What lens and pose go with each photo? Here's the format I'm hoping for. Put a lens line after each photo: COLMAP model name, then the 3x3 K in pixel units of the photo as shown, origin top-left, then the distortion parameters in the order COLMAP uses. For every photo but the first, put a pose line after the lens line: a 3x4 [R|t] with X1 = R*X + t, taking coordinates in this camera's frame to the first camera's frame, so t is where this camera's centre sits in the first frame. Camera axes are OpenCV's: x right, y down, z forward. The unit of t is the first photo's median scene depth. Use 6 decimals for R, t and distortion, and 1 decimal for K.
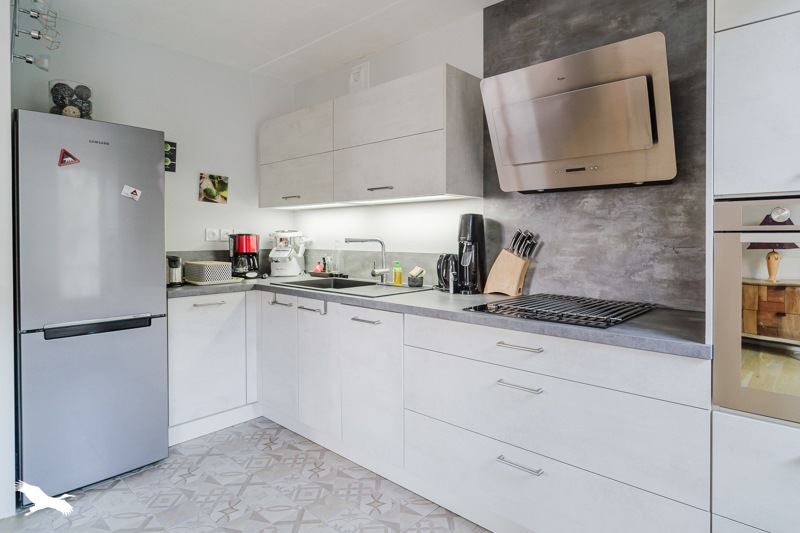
lens RADIAL K [[462.3, 0, 400.6], [0, 462.3, 242.9], [0, 0, 1]] dist [-0.000397, -0.000558]
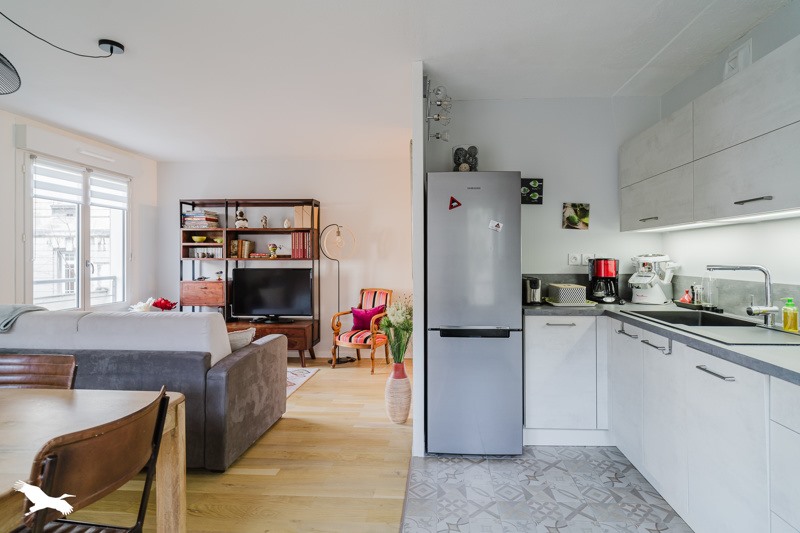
lens RADIAL K [[409.9, 0, 415.8], [0, 409.9, 257.1], [0, 0, 1]] dist [-0.000402, -0.000296]
pose [[0.644699, -0.003277, -0.764430, 0.097055], [-0.007821, 0.999910, -0.010882, -0.011454], [0.764397, 0.012994, 0.644615, 0.128521]]
